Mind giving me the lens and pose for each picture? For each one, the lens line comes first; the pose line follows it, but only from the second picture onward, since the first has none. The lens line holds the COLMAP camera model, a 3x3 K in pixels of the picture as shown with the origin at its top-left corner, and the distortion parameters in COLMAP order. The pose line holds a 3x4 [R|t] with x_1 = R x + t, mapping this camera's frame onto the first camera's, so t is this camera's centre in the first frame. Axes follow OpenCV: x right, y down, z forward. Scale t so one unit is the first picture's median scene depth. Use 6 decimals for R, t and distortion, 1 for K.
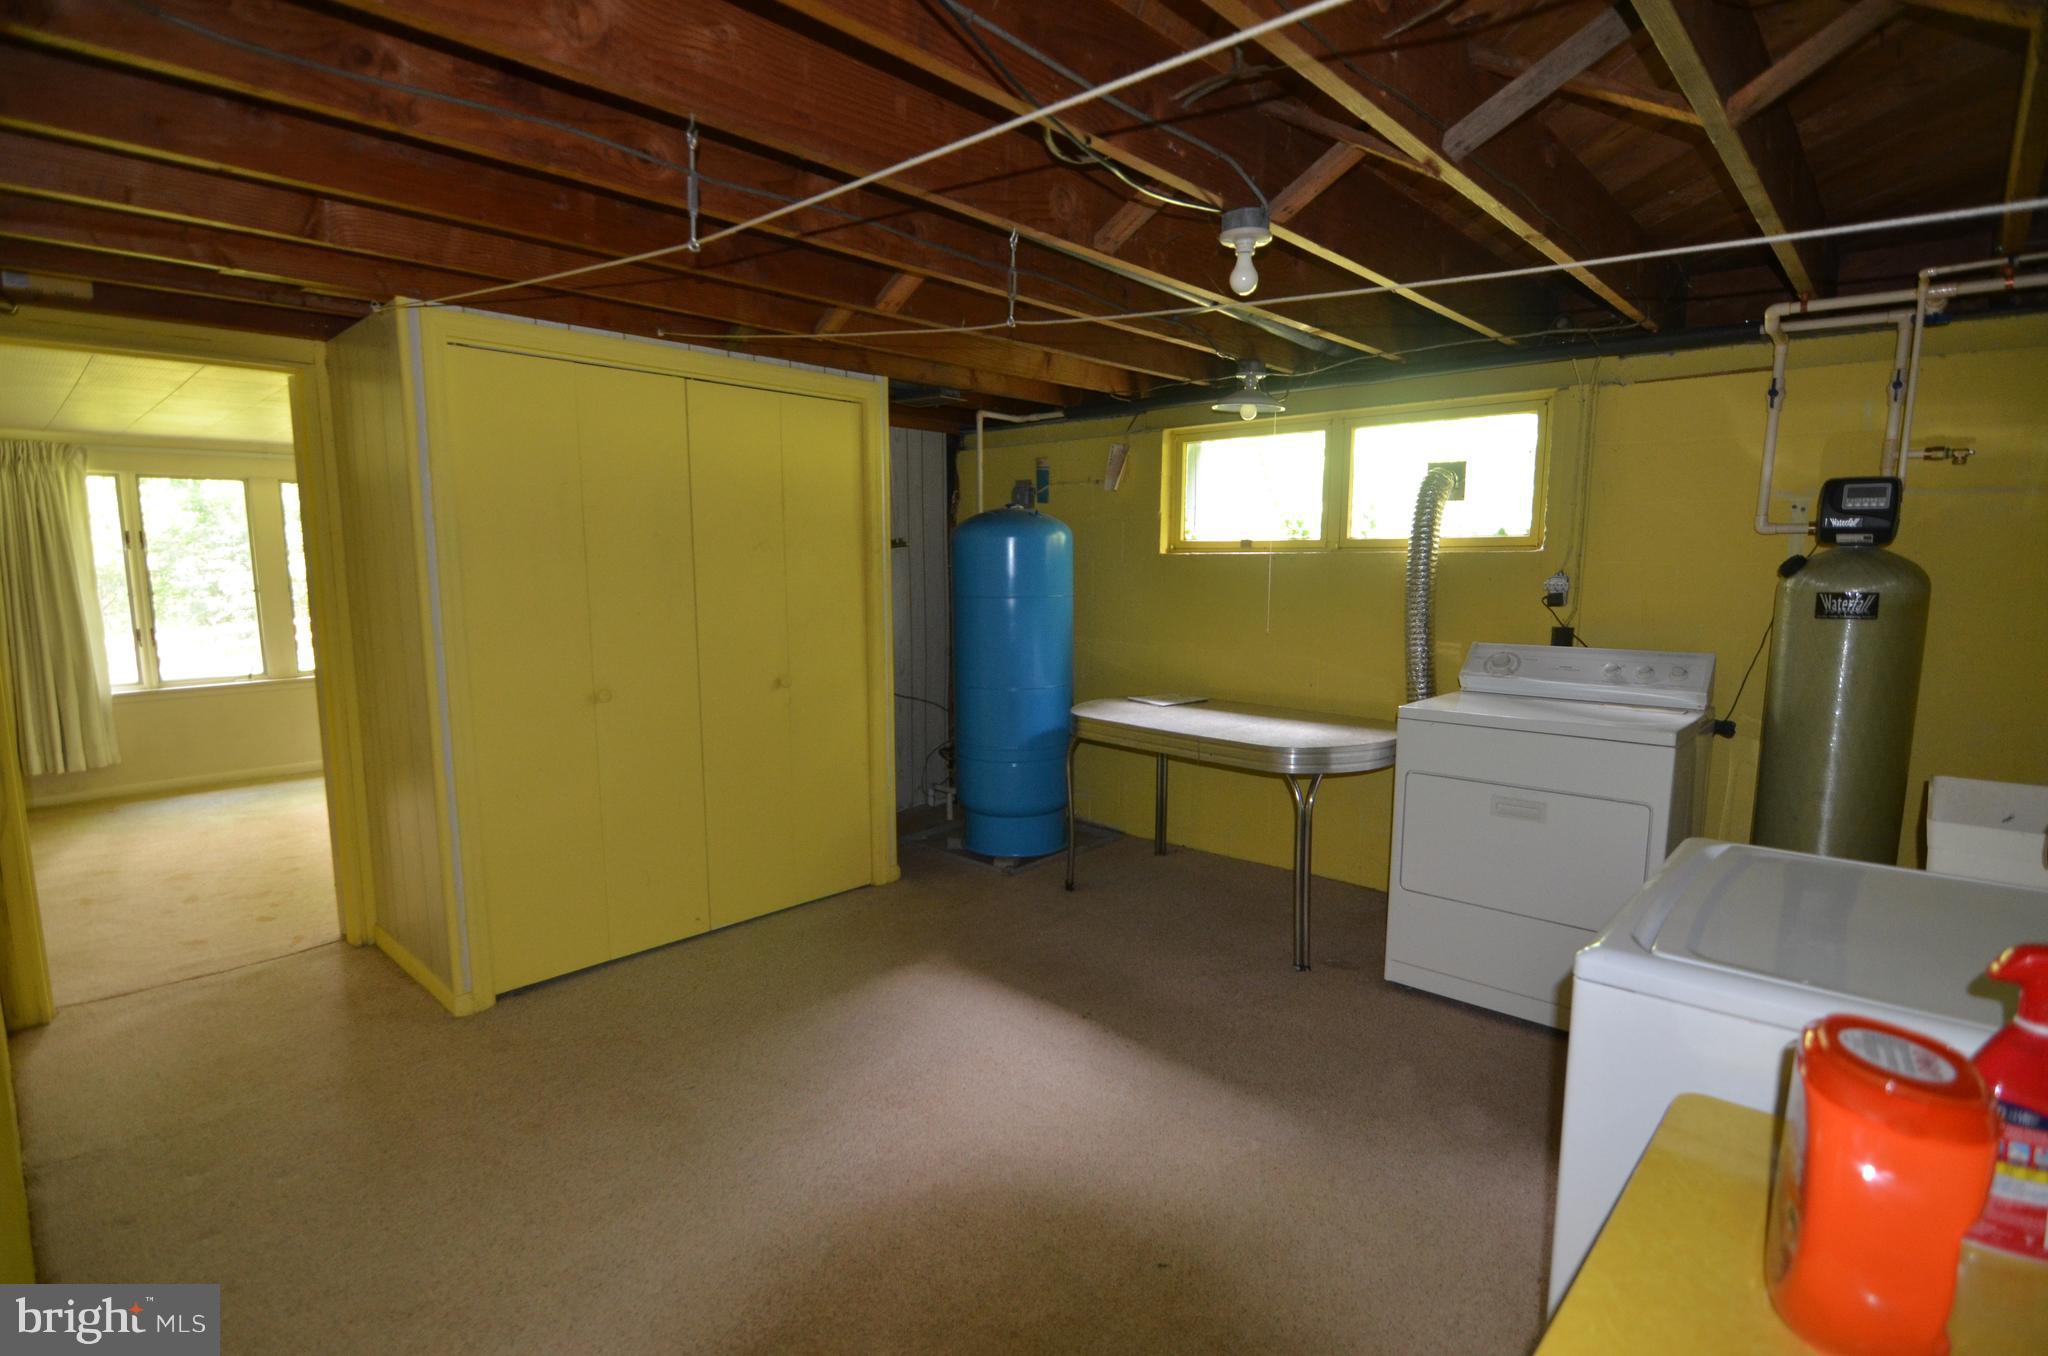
lens RADIAL K [[1010.2, 0, 1023.3], [0, 1010.2, 692.2], [0, 0, 1]] dist [-0.019076, -0.000467]
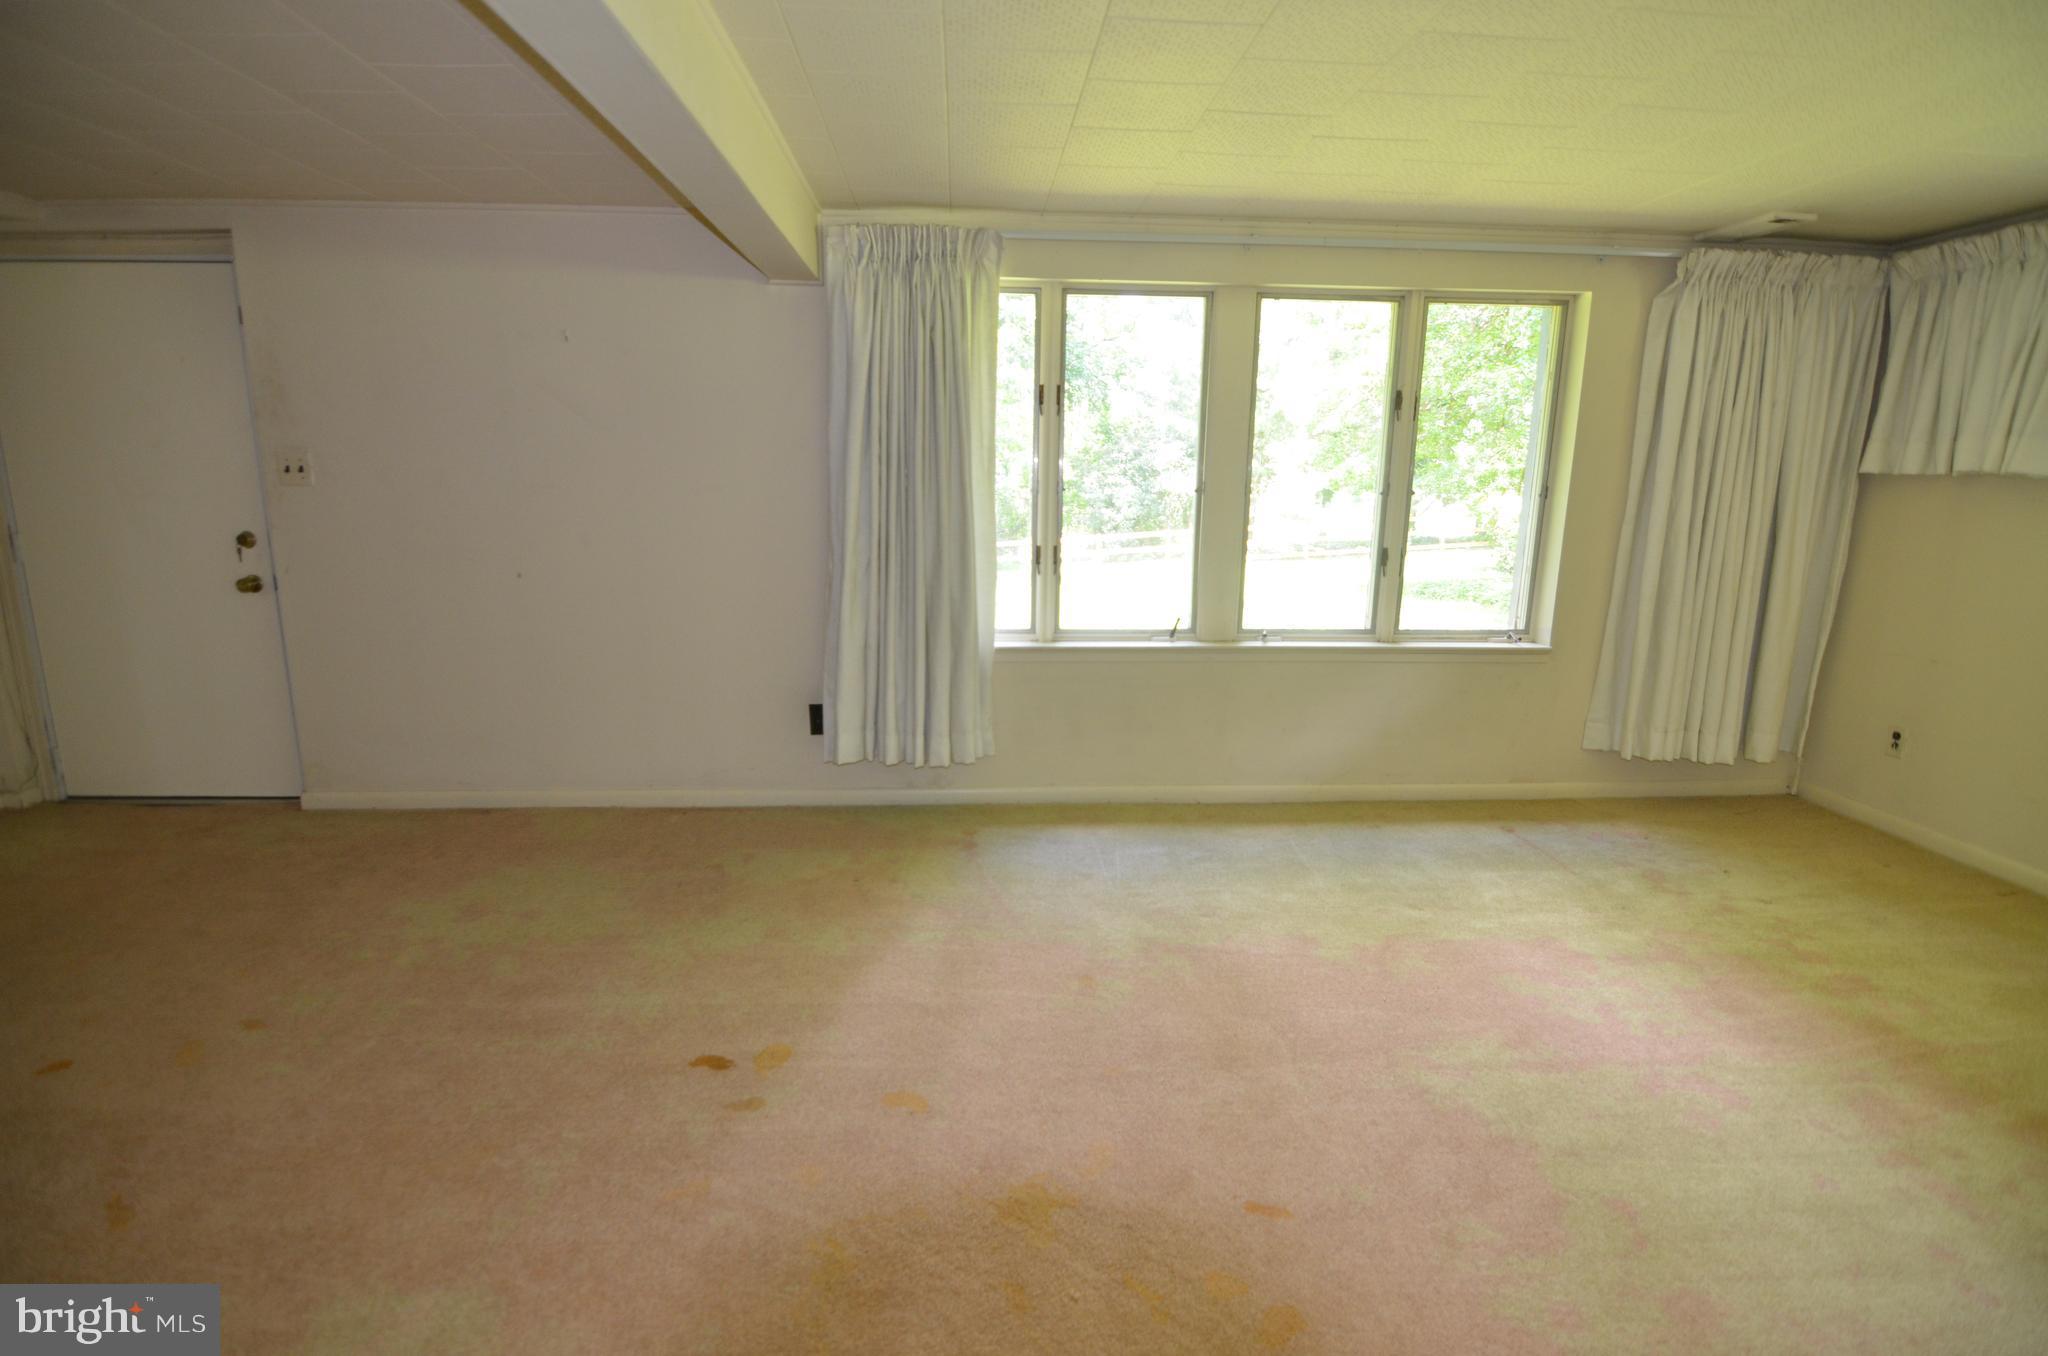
lens RADIAL K [[1010.2, 0, 1017.5], [0, 1010.2, 676.6], [0, 0, 1]] dist [-0.019076, -0.000467]
pose [[0.721212, 0.146714, -0.676999, -0.462419], [-0.109313, 0.989173, 0.097913, -0.042648], [0.684035, 0.003389, 0.729441, 0.533105]]
